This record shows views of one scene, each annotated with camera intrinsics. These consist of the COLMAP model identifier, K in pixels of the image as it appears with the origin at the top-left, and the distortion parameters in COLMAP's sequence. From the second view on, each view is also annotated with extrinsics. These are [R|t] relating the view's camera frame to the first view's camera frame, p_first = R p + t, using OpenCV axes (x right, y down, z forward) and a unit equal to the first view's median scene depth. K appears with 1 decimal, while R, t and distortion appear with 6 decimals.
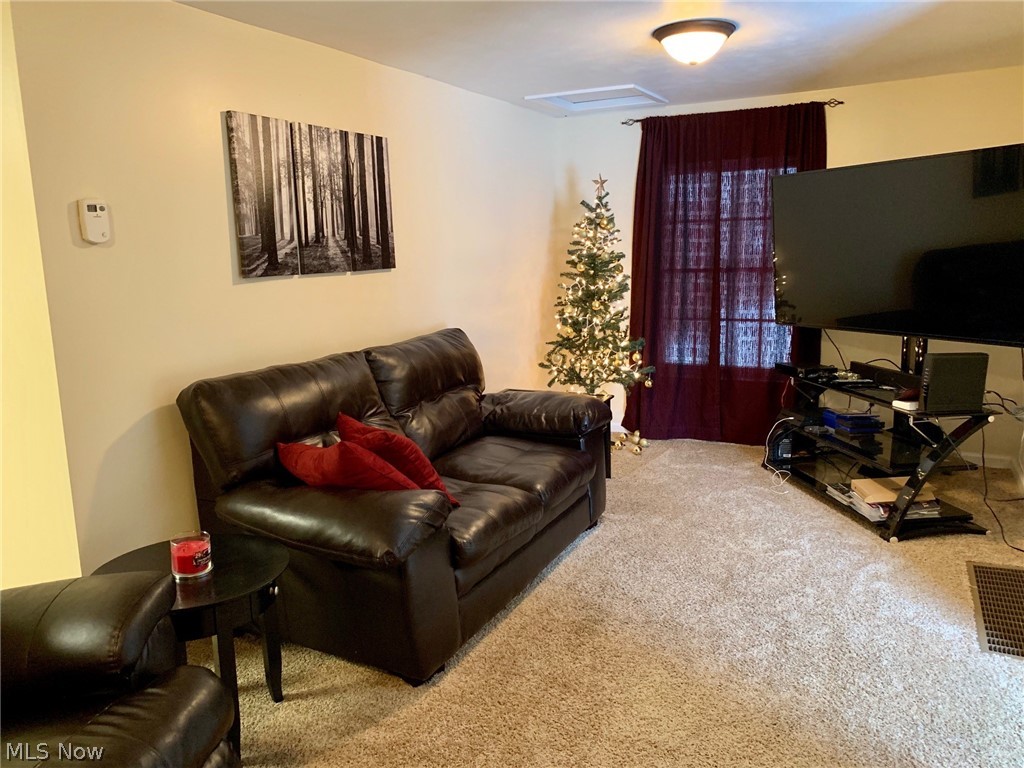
lens RADIAL K [[795.7, 0, 512.0], [0, 795.7, 384.0], [0, 0, 1]] dist [0.120363, -0.229168]
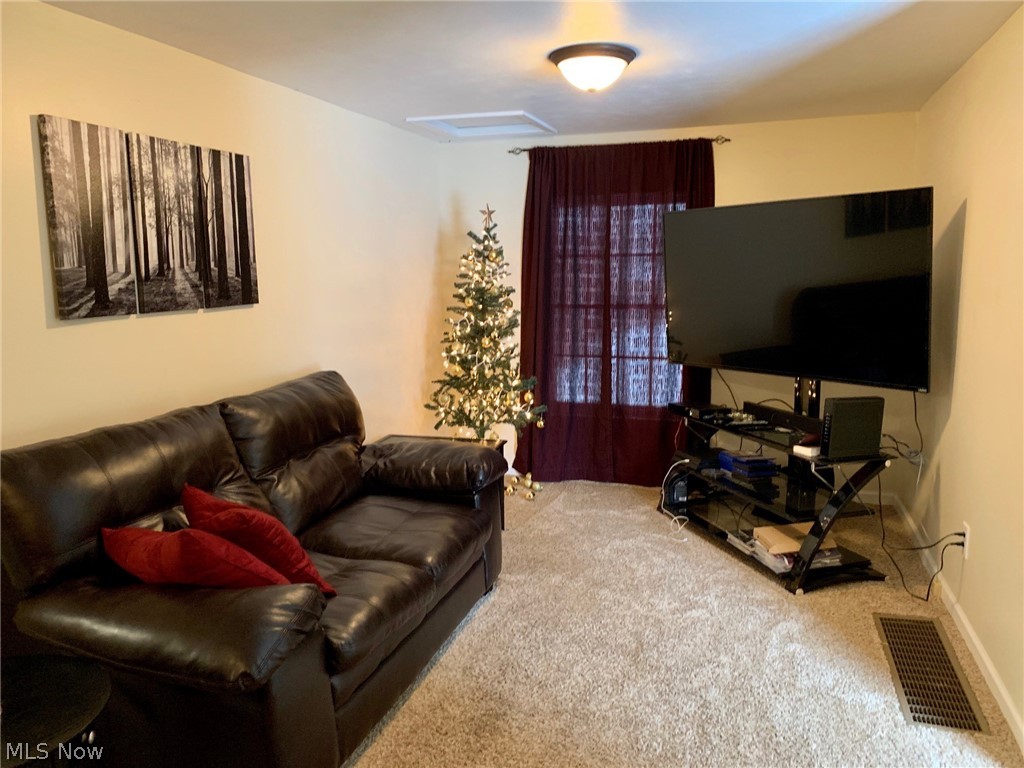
lens RADIAL K [[779.7, 0, 512.0], [0, 779.7, 384.0], [0, 0, 1]] dist [0.044599, -0.094891]
pose [[0.988168, -0.006424, 0.153239, -0.006131], [0.010875, 0.999542, -0.028227, -0.031711], [-0.152988, 0.029559, 0.987786, 0.123446]]
